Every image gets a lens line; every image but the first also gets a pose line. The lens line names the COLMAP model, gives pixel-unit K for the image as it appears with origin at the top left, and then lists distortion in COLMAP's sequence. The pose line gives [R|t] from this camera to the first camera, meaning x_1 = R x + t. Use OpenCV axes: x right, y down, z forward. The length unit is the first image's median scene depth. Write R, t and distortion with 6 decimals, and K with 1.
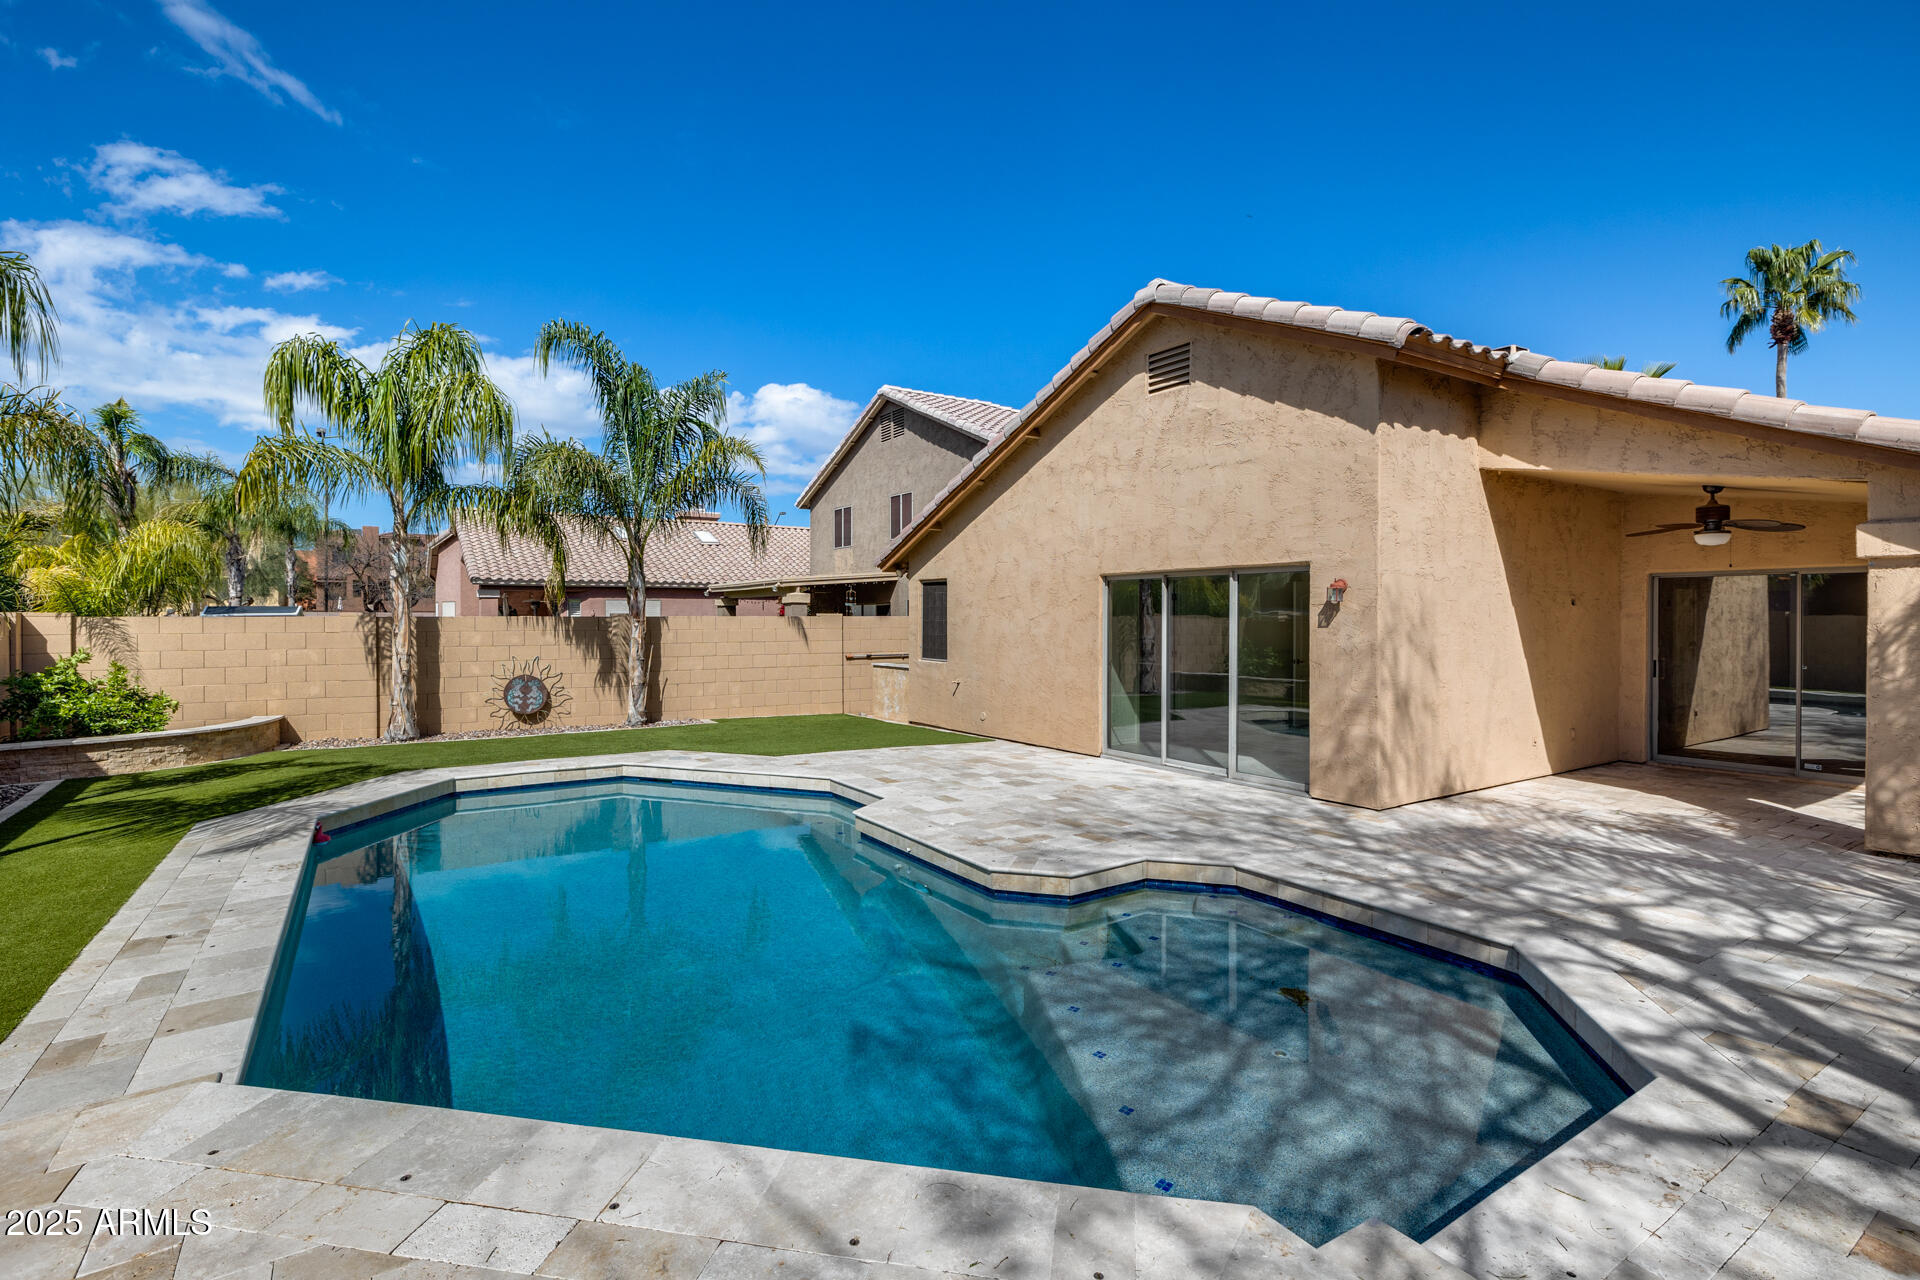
lens RADIAL K [[905.6, 0, 960.0], [0, 905.6, 640.0], [0, 0, 1]] dist [-0.002340, -0.000348]
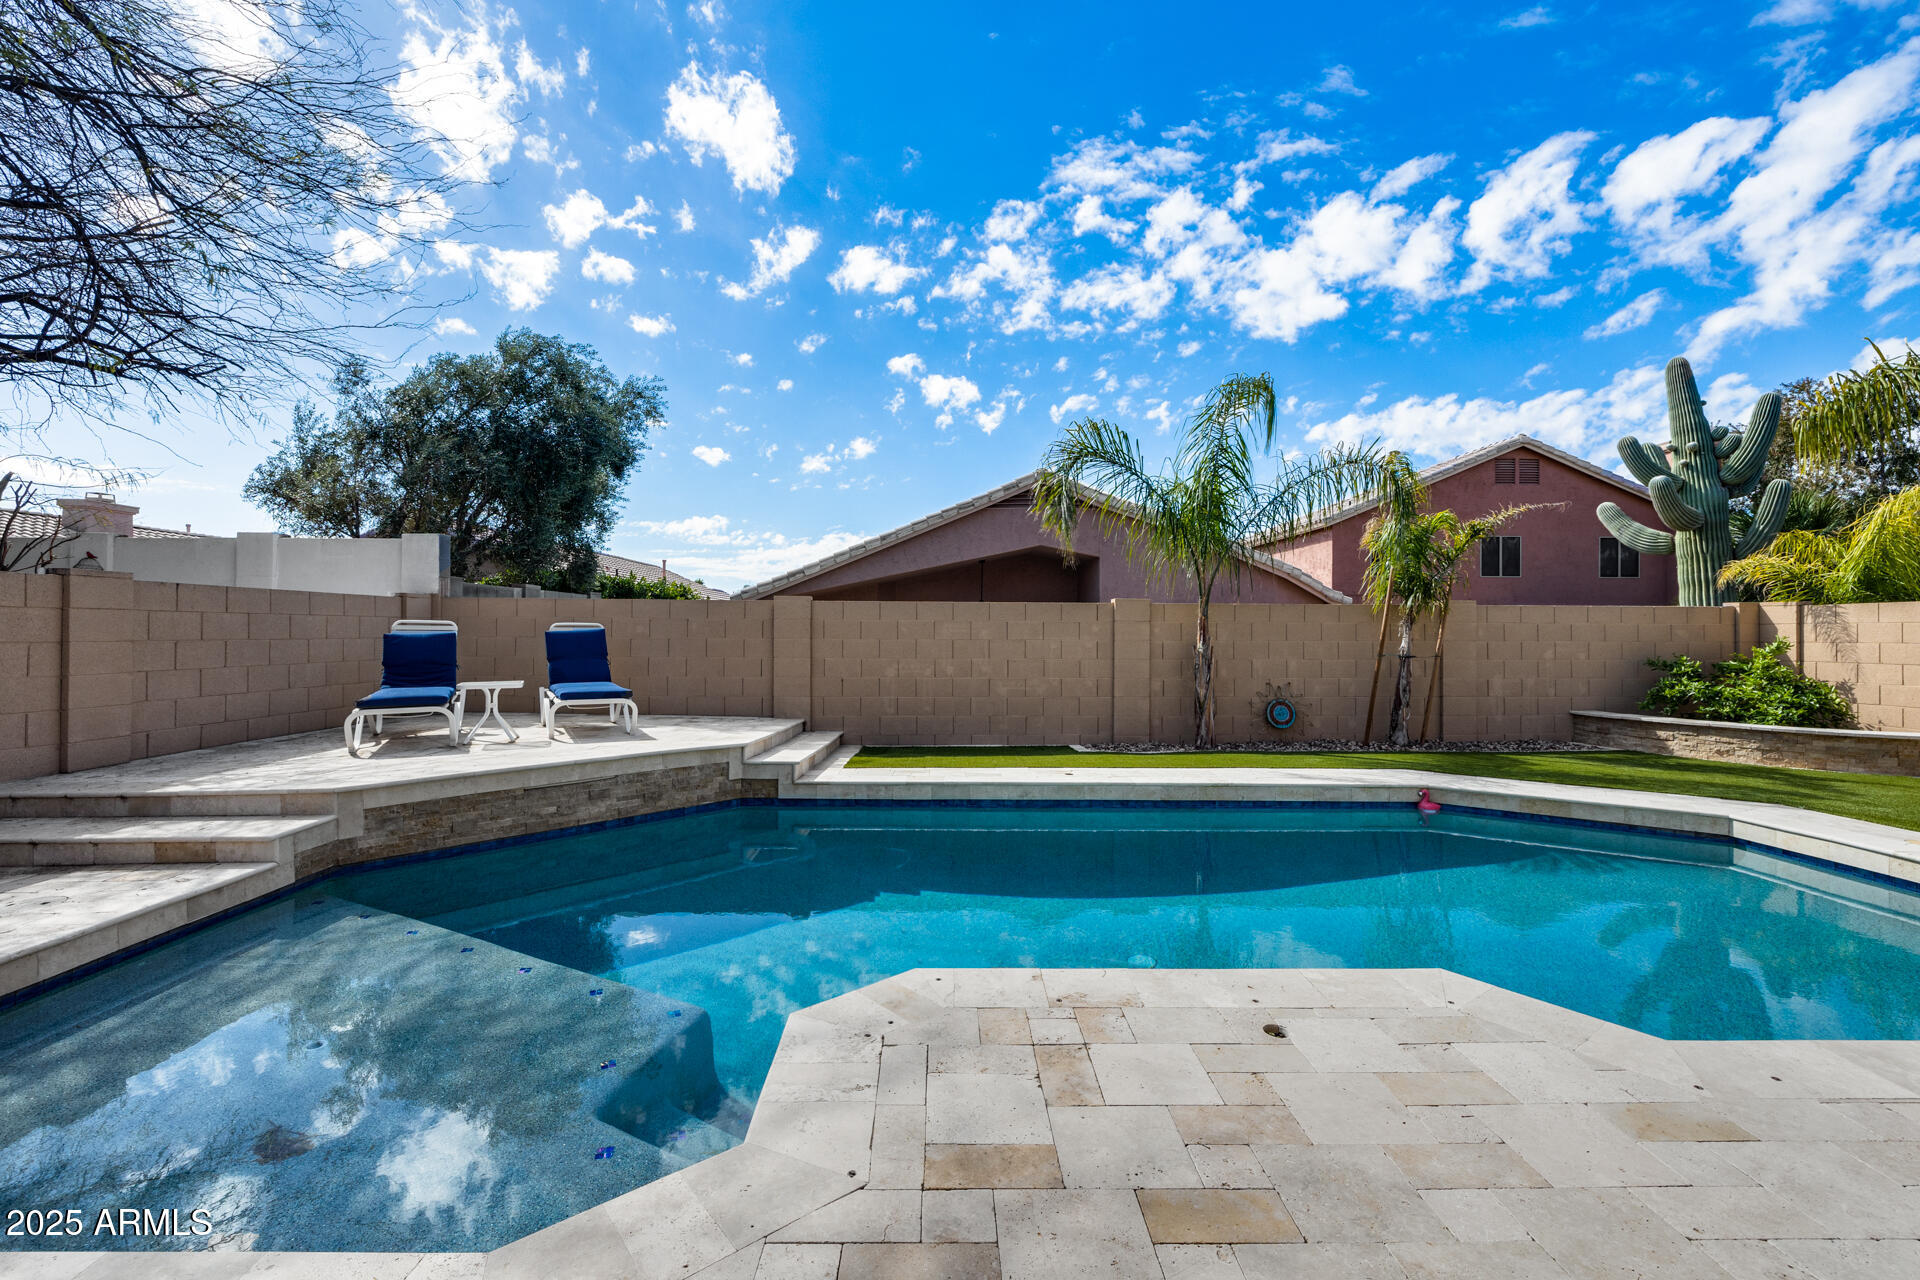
lens RADIAL K [[811.5, 0, 960.3], [0, 811.5, 623.7], [0, 0, 1]] dist [0.003344, 0.000029]
pose [[-0.536403, -0.011350, -0.843886, 0.290260], [-0.027210, 0.999622, 0.003851, 0.016940], [0.843523, 0.025028, -0.536509, 0.814273]]
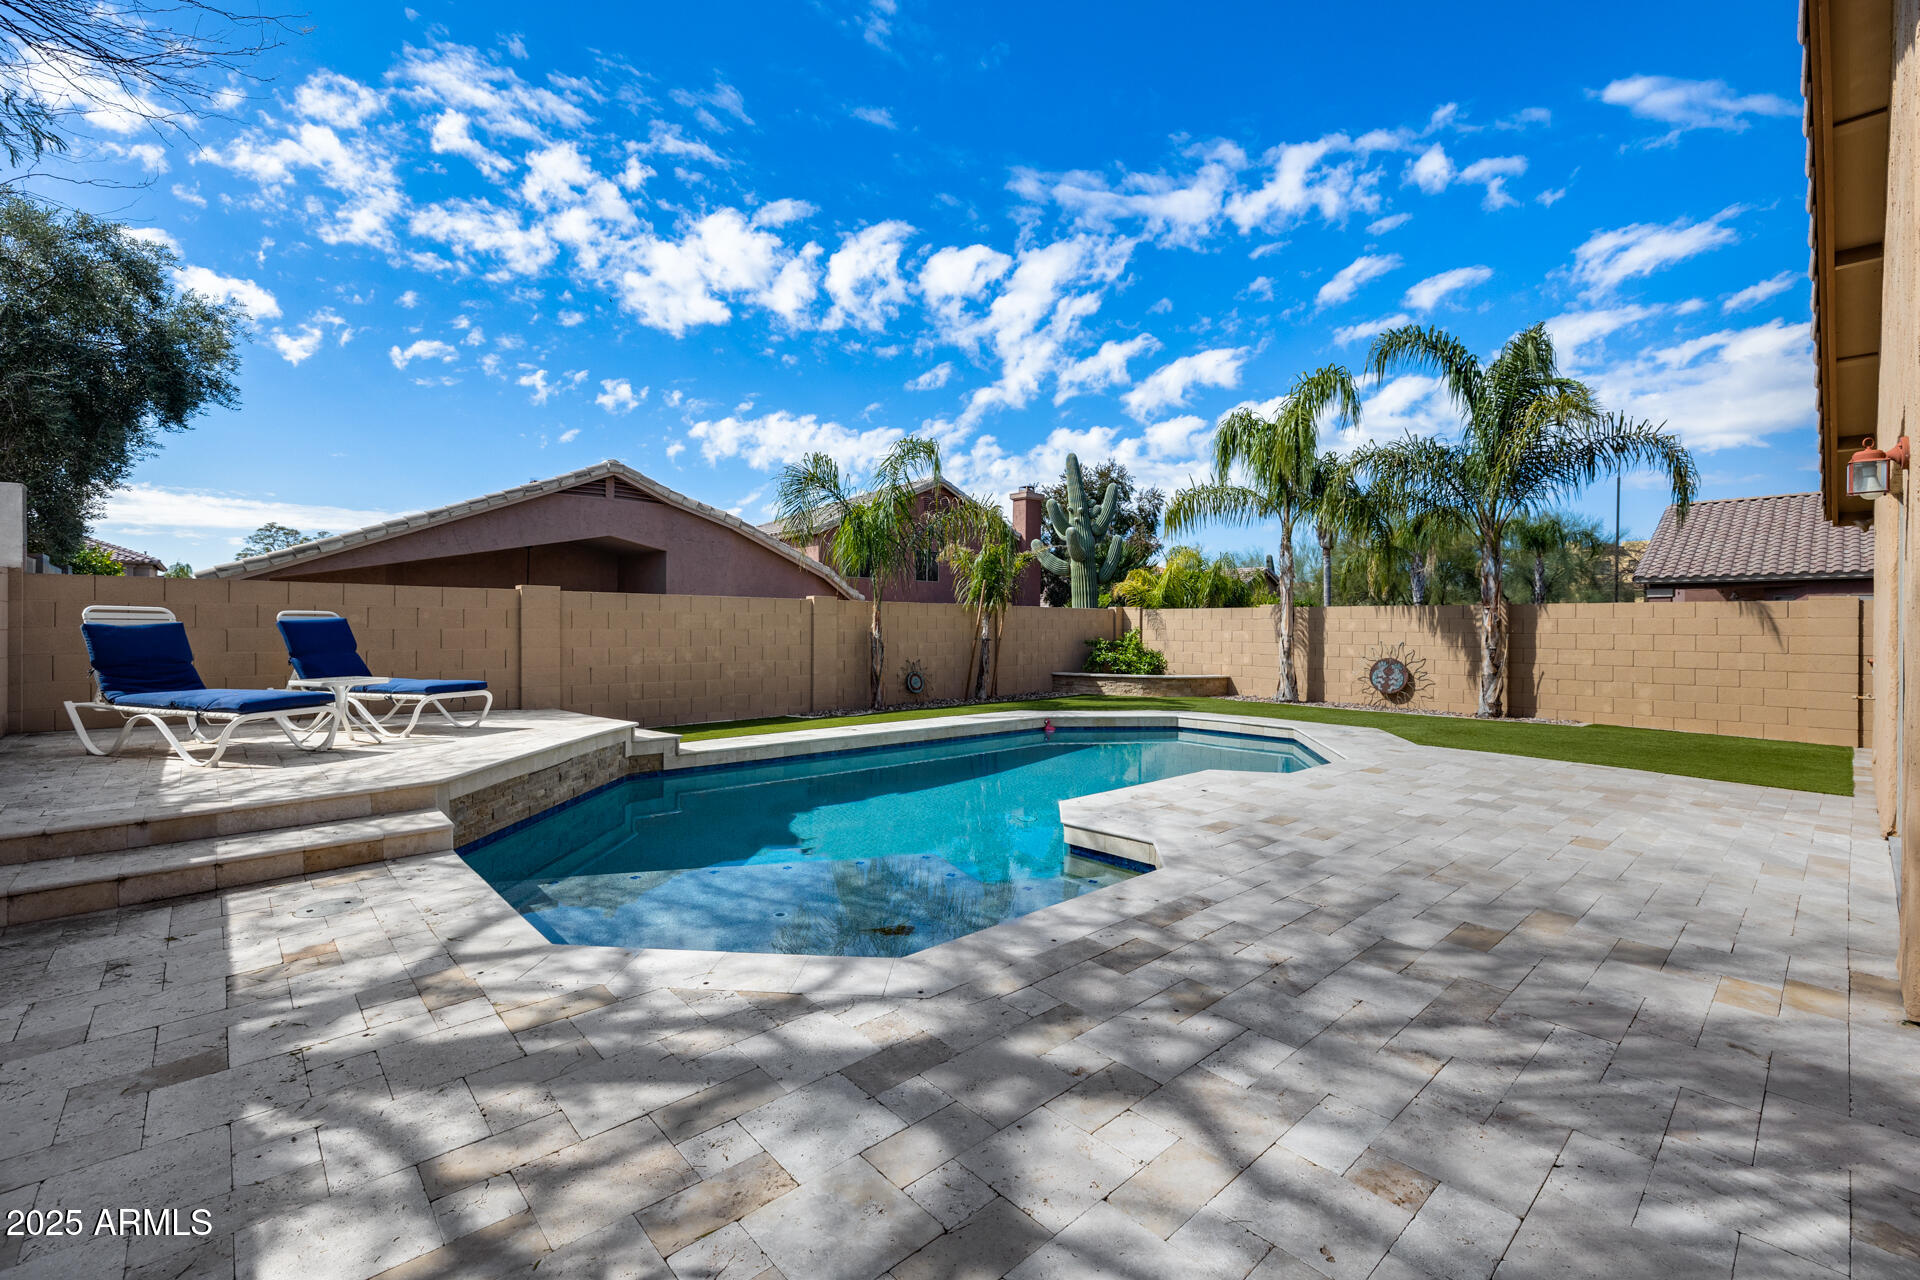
lens RADIAL K [[816.6, 0, 951.8], [0, 816.6, 637.1], [0, 0, 1]] dist [0.000061, -0.000309]
pose [[0.155996, 0.015139, -0.987642, 0.621003], [-0.032152, 0.999431, 0.010241, 0.028149], [0.987234, 0.030157, 0.156394, 0.444810]]
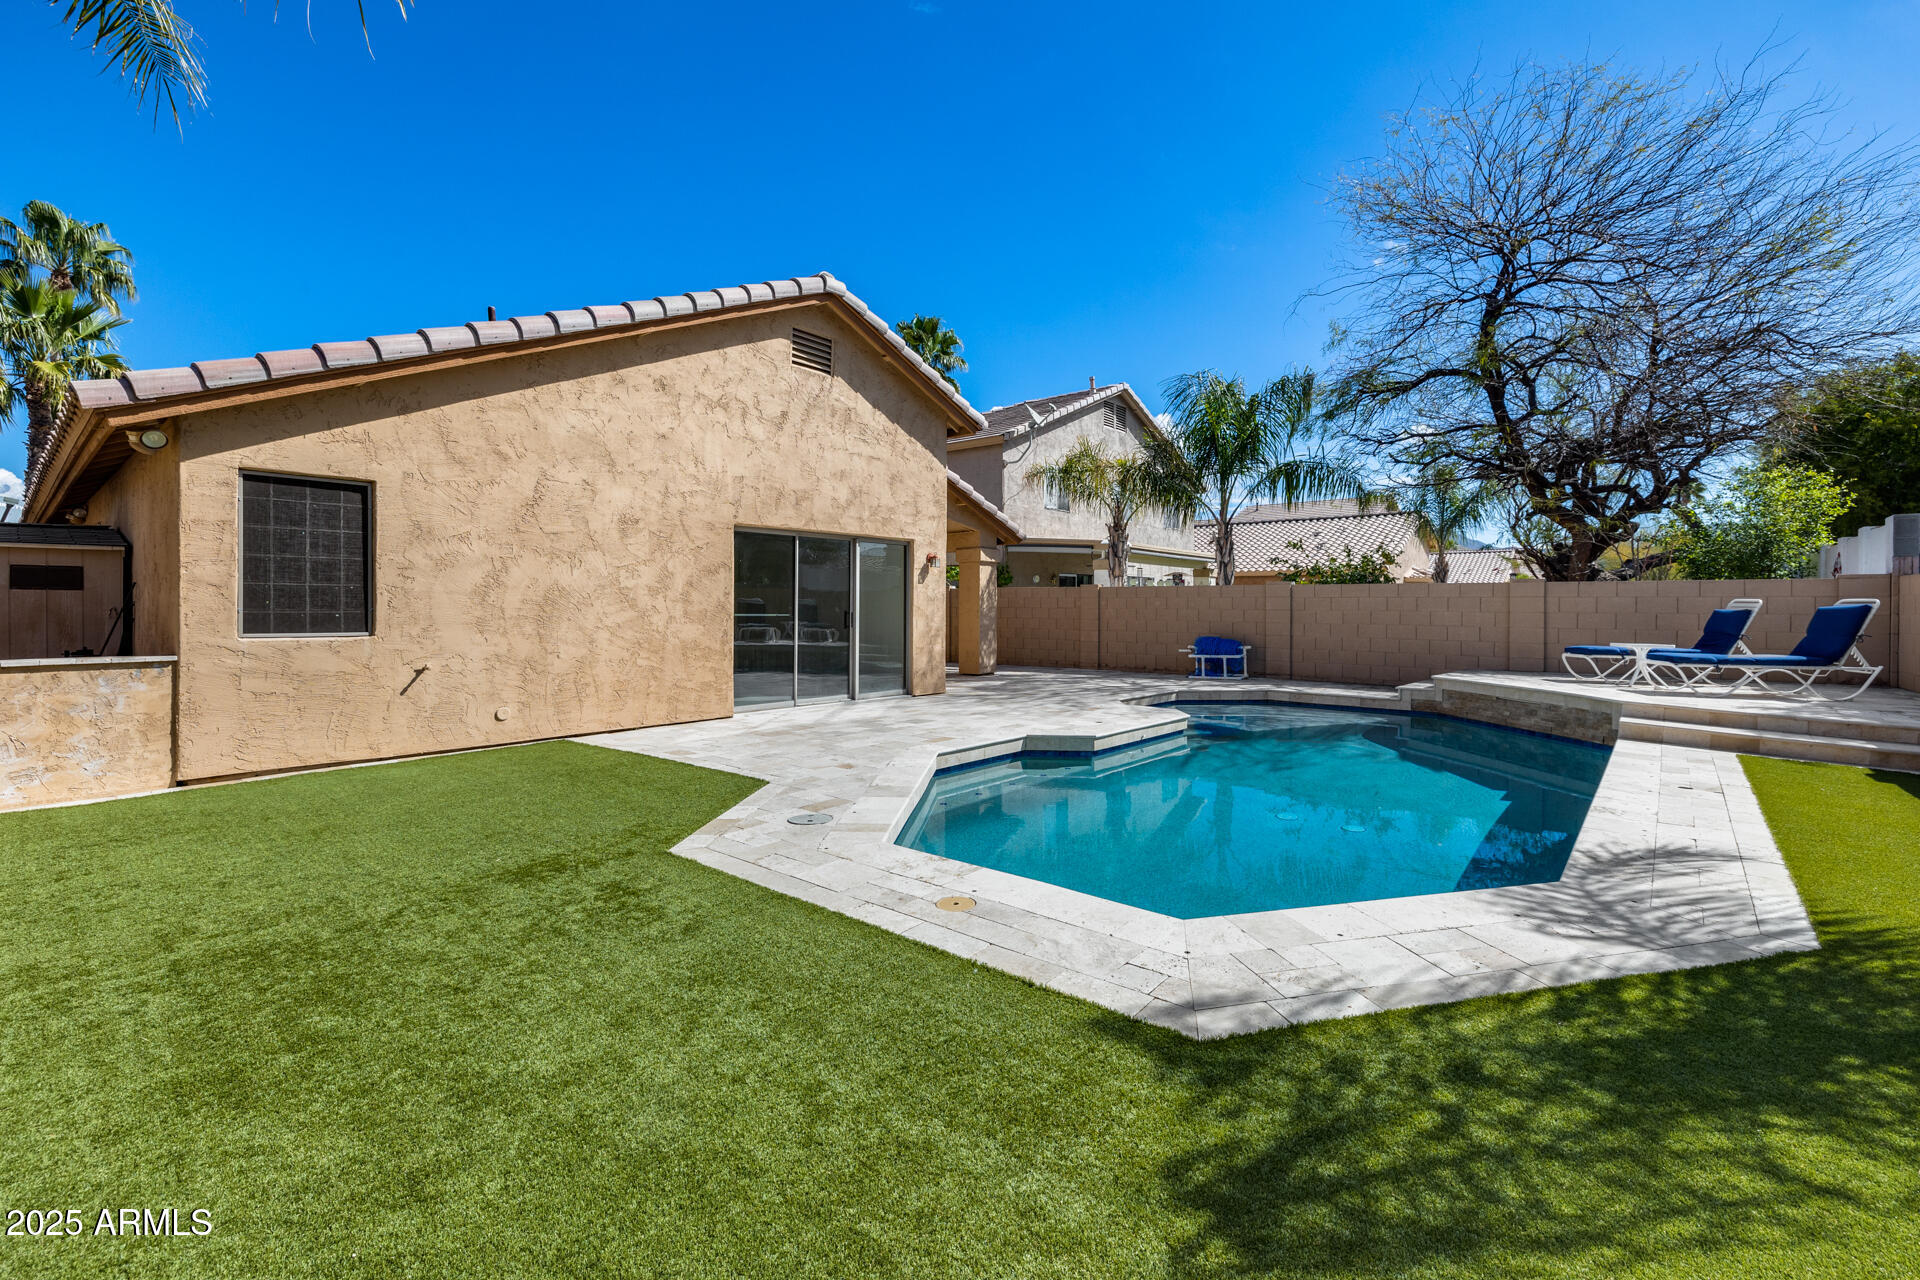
lens RADIAL K [[811.5, 0, 960.3], [0, 811.5, 623.7], [0, 0, 1]] dist [0.003344, 0.000029]
pose [[-0.292289, -0.025791, 0.955982, -0.833326], [0.019208, 0.999276, 0.032832, 0.009980], [-0.956137, 0.027959, -0.291582, 1.172735]]
